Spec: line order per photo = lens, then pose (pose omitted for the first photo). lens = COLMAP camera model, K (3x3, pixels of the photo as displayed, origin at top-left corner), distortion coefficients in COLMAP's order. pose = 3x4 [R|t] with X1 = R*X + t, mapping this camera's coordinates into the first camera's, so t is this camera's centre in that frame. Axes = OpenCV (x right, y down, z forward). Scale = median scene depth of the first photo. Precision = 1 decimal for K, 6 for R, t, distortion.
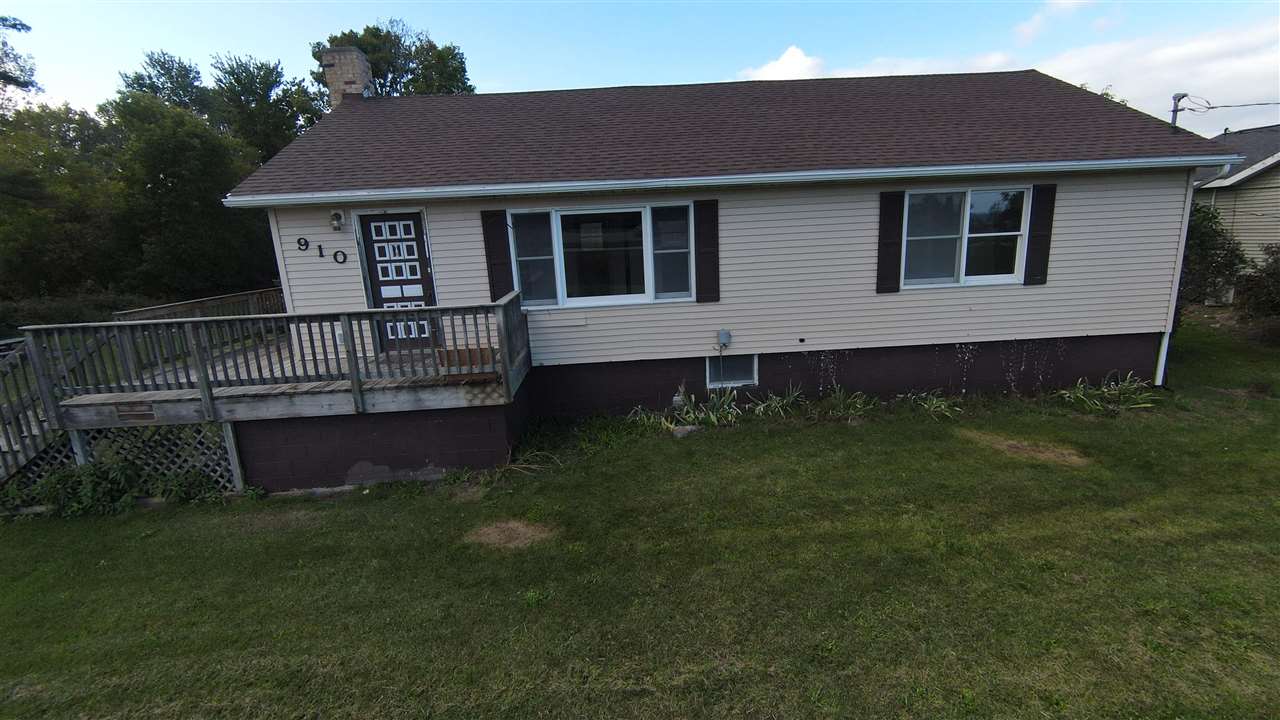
lens RADIAL K [[564.7, 0, 640.0], [0, 564.7, 360.0], [0, 0, 1]] dist [0.007708, -0.008937]
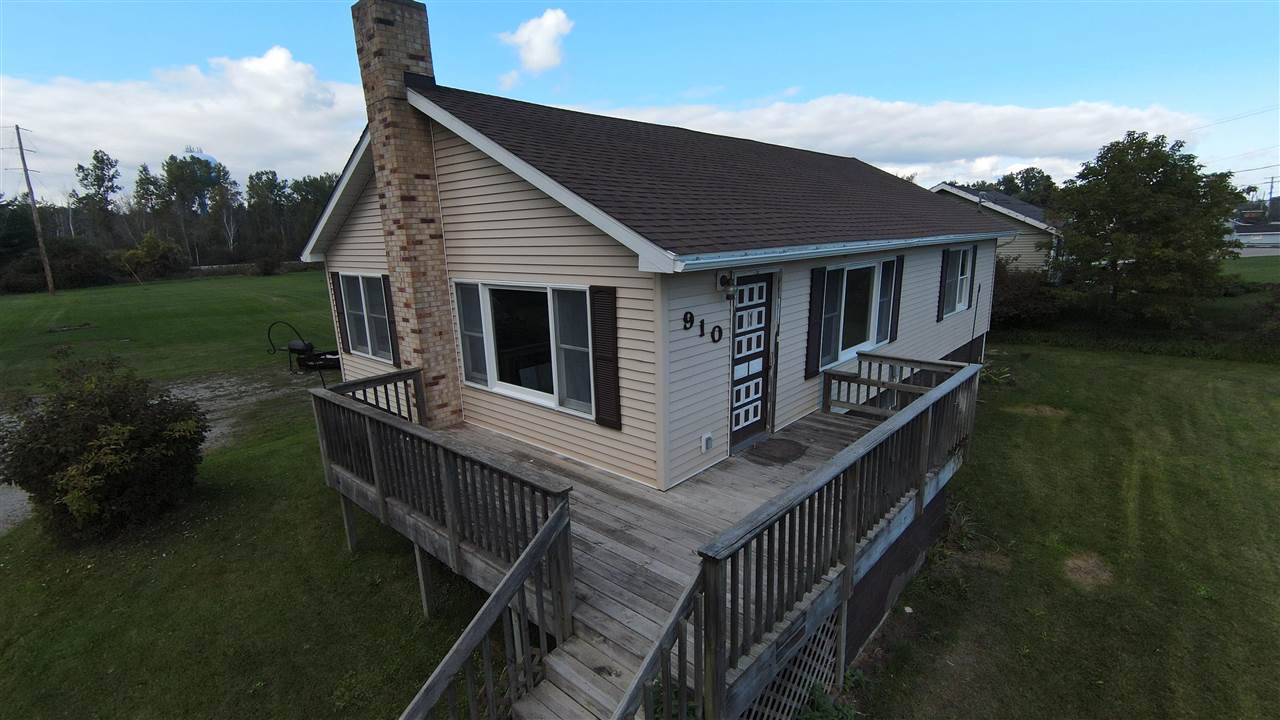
lens RADIAL K [[564.7, 0, 640.0], [0, 564.7, 360.0], [0, 0, 1]] dist [0.007708, -0.008937]
pose [[0.712774, -0.126283, 0.689932, -1.109955], [0.149324, 0.988429, 0.026652, -0.183284], [-0.685315, 0.084026, 0.723383, 0.542723]]
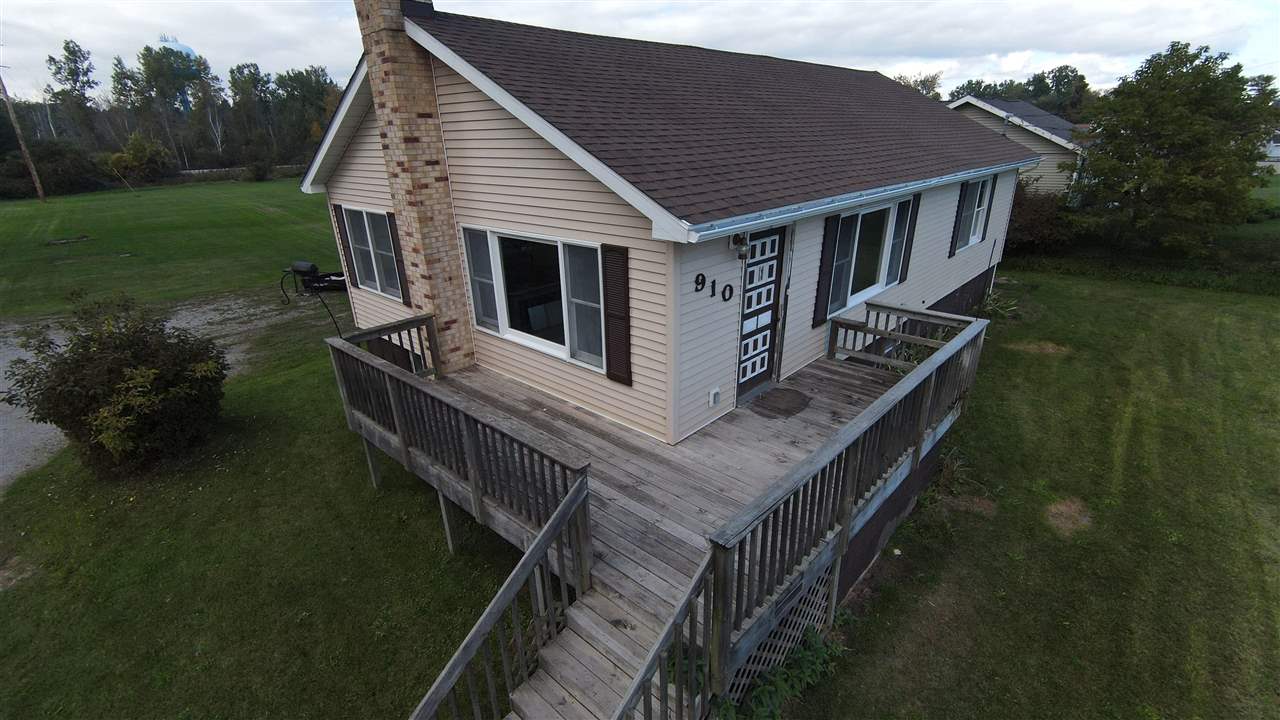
lens RADIAL K [[564.7, 0, 640.0], [0, 564.7, 360.0], [0, 0, 1]] dist [0.007708, -0.008937]
pose [[0.717981, -0.225788, 0.658425, -1.115752], [0.141068, 0.973498, 0.180005, -0.245195], [-0.681618, -0.036358, 0.730804, 0.538470]]
